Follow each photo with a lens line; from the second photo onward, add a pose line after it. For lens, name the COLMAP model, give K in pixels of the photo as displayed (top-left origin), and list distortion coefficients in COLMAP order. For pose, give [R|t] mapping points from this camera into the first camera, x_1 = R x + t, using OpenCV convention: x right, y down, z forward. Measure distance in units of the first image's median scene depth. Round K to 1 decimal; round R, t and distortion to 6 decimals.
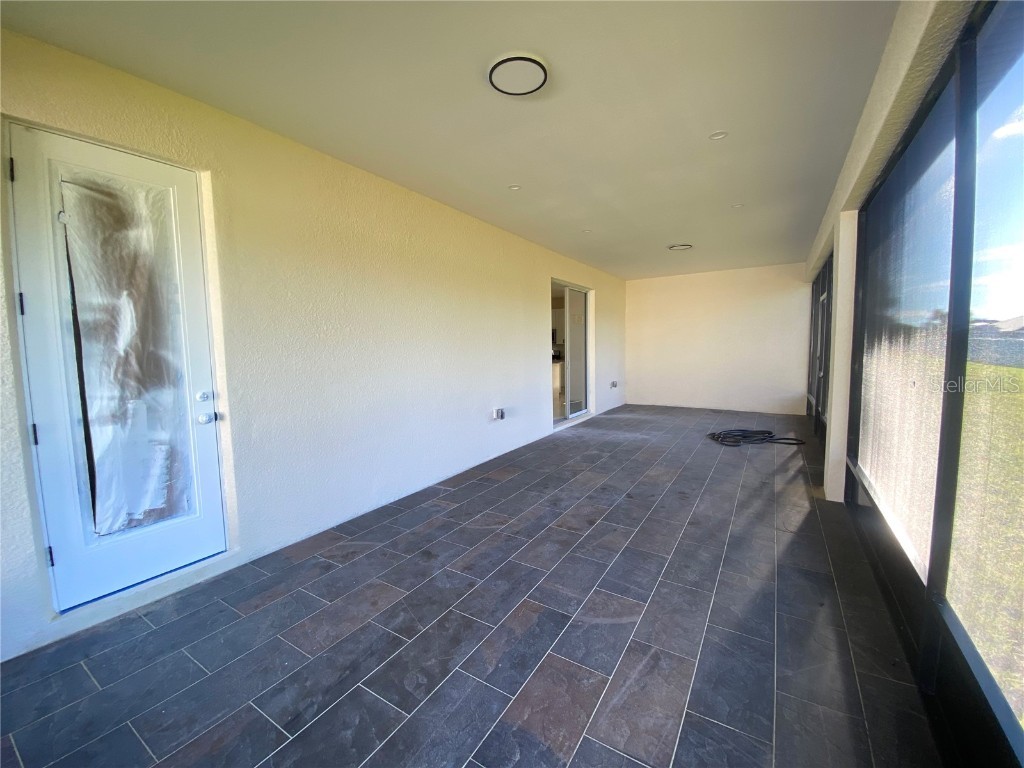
lens RADIAL K [[413.6, 0, 539.5], [0, 413.6, 378.3], [0, 0, 1]] dist [0.017682, -0.020521]
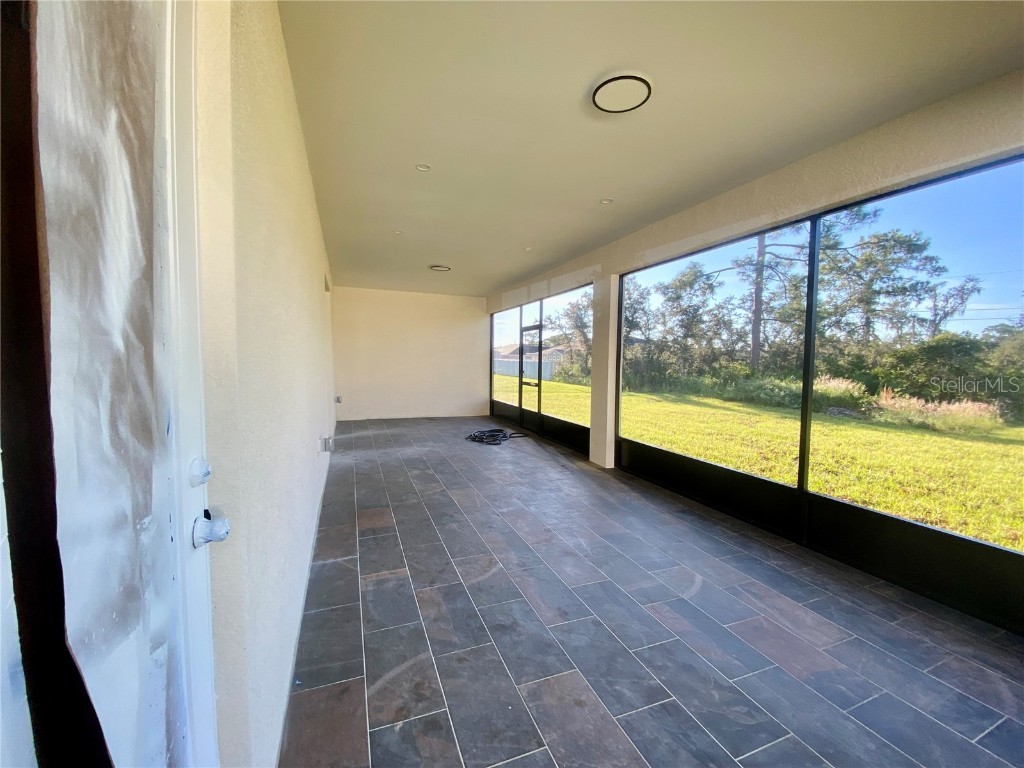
lens RADIAL K [[414.6, 0, 507.6], [0, 414.6, 383.3], [0, 0, 1]] dist [0.019007, -0.020869]
pose [[0.631662, -0.035477, 0.774432, -0.799854], [0.048355, 0.998810, 0.006315, -0.019266], [-0.773735, 0.033459, 0.632625, 0.487171]]
